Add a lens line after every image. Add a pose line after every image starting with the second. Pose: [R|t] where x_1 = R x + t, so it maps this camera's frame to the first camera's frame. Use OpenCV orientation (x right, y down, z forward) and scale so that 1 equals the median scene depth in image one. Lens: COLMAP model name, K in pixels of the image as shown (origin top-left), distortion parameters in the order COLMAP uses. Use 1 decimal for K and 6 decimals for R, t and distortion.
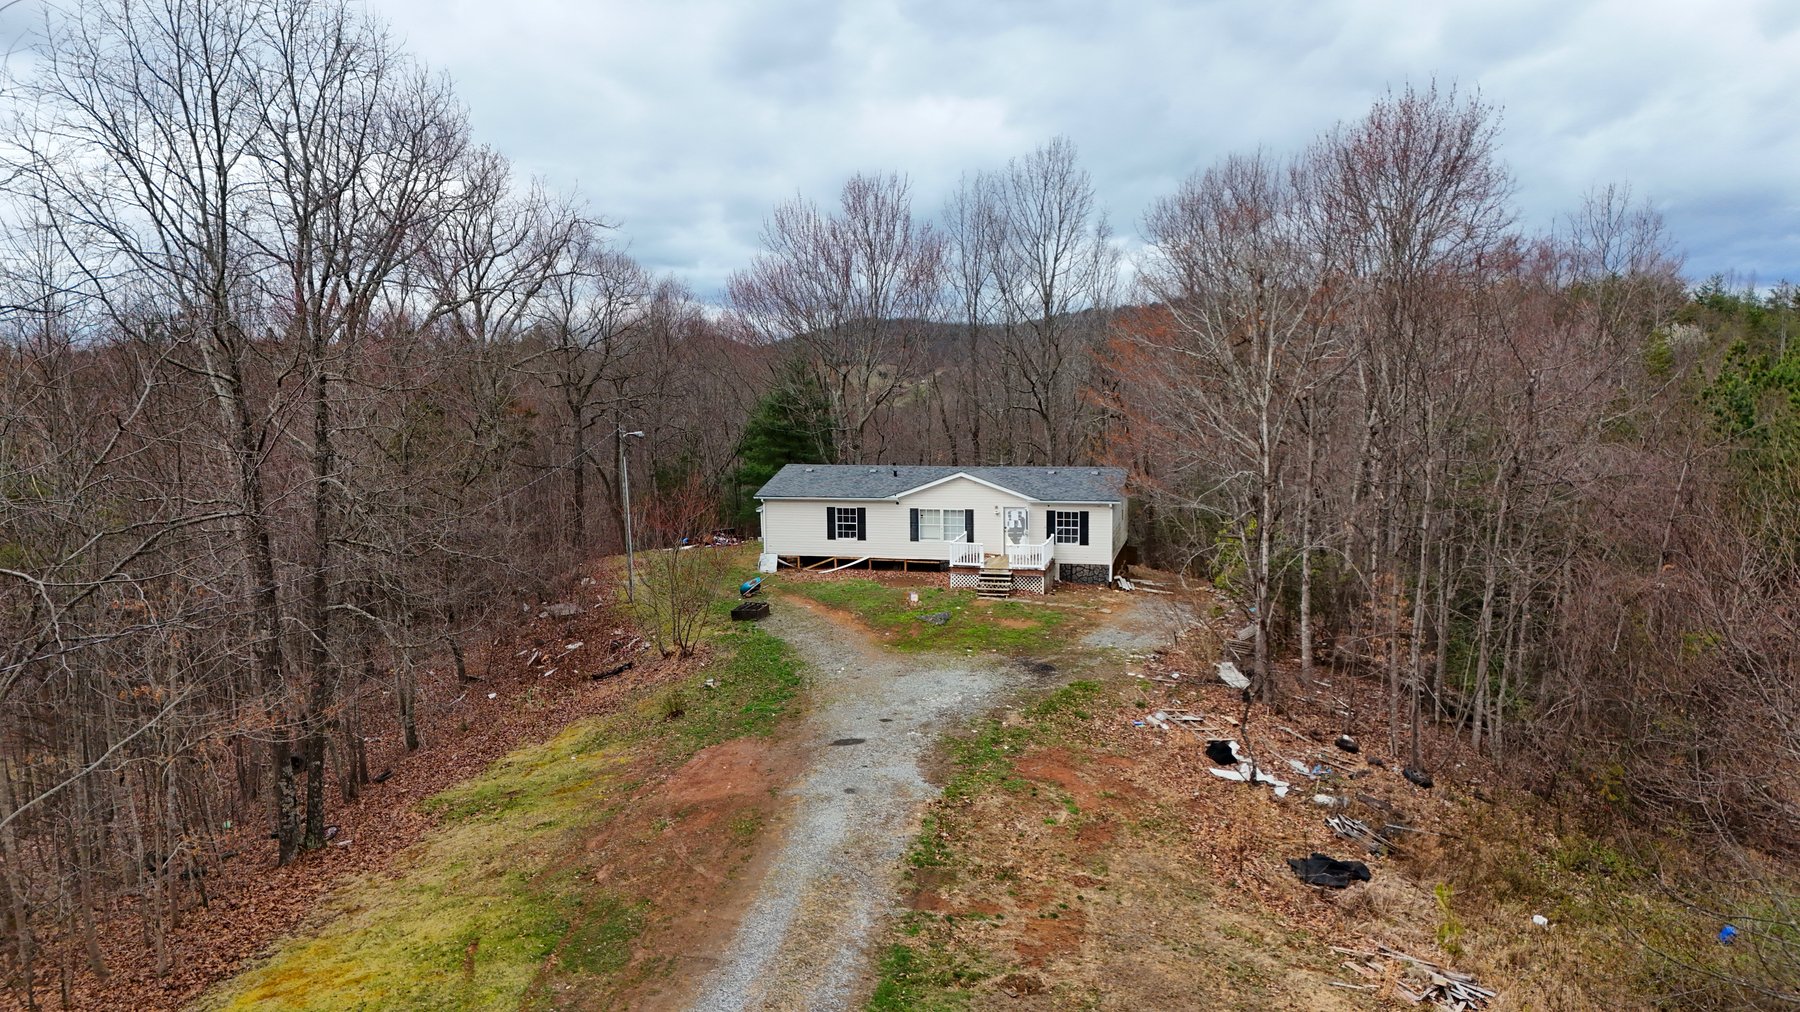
lens RADIAL K [[1321.5, 0, 900.0], [0, 1321.5, 511.2], [0, 0, 1]] dist [0.078277, -0.082116]
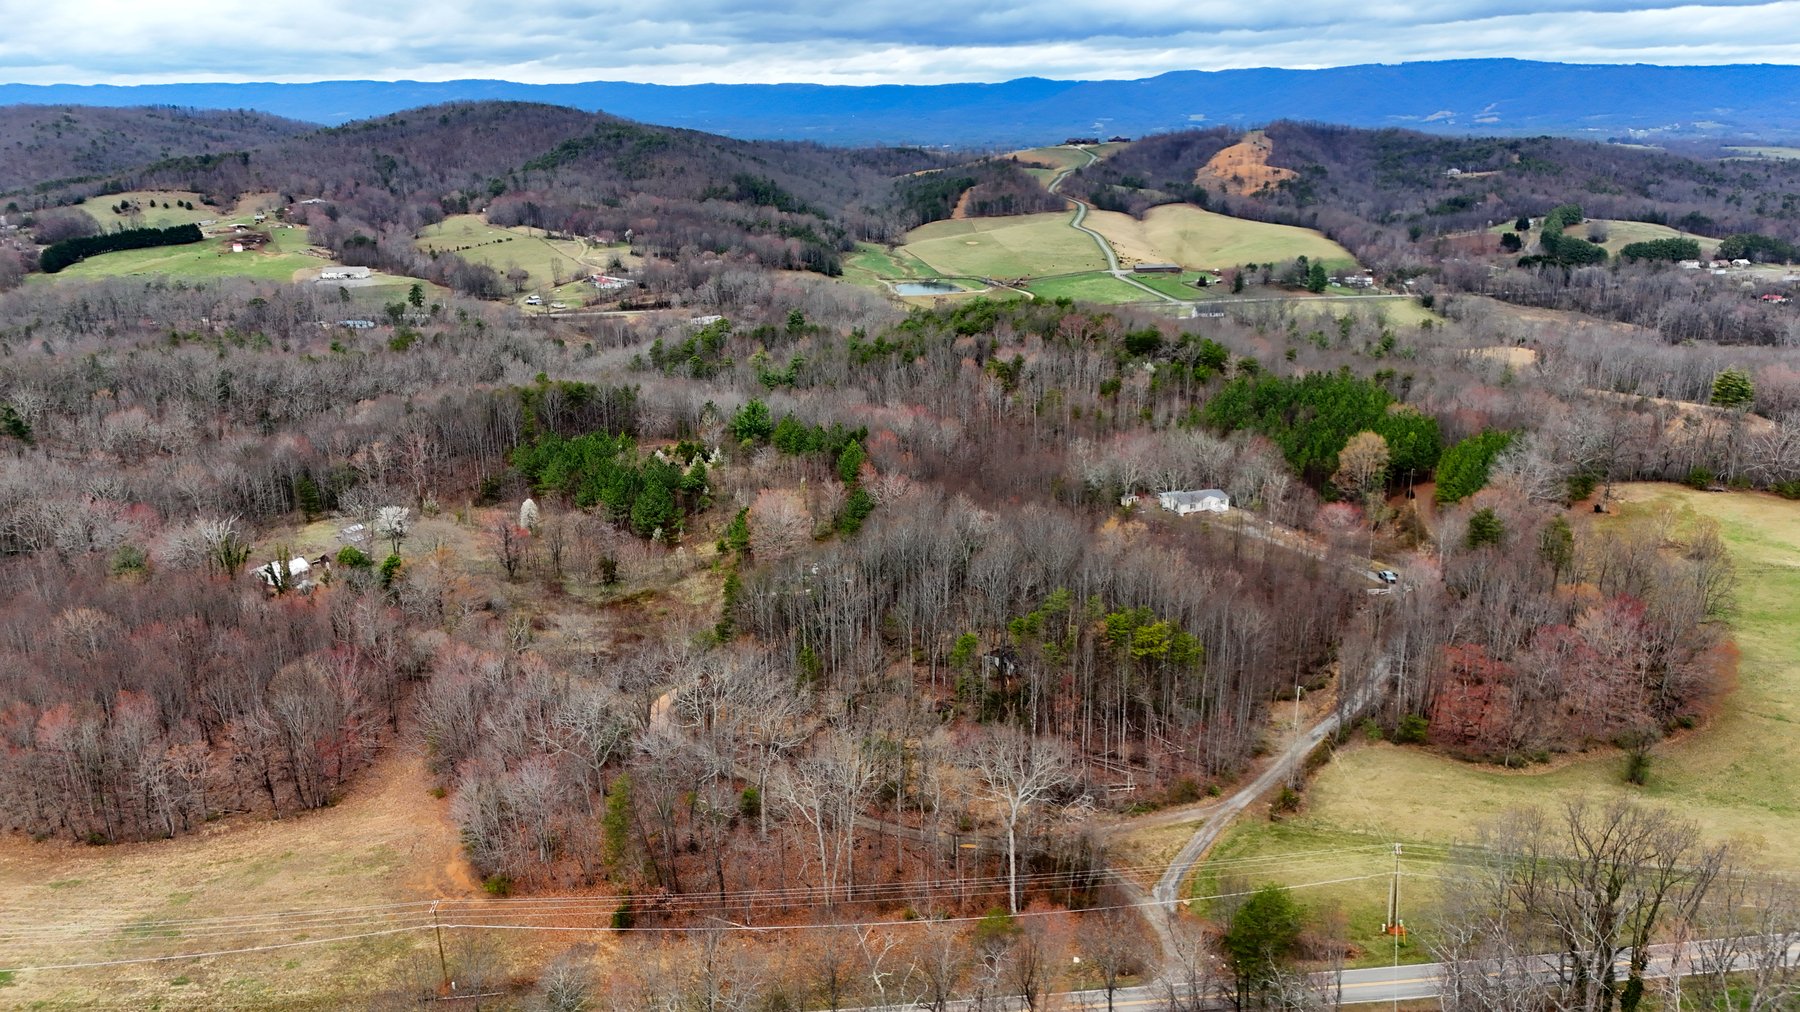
lens RADIAL K [[1321.5, 0, 908.2], [0, 1321.5, 513.5], [0, 0, 1]] dist [0.078277, -0.082116]
pose [[0.800161, -0.174623, 0.573803, -4.820839], [0.062007, 0.975637, 0.210445, -1.390419], [-0.596572, -0.132810, 0.791494, -3.224168]]
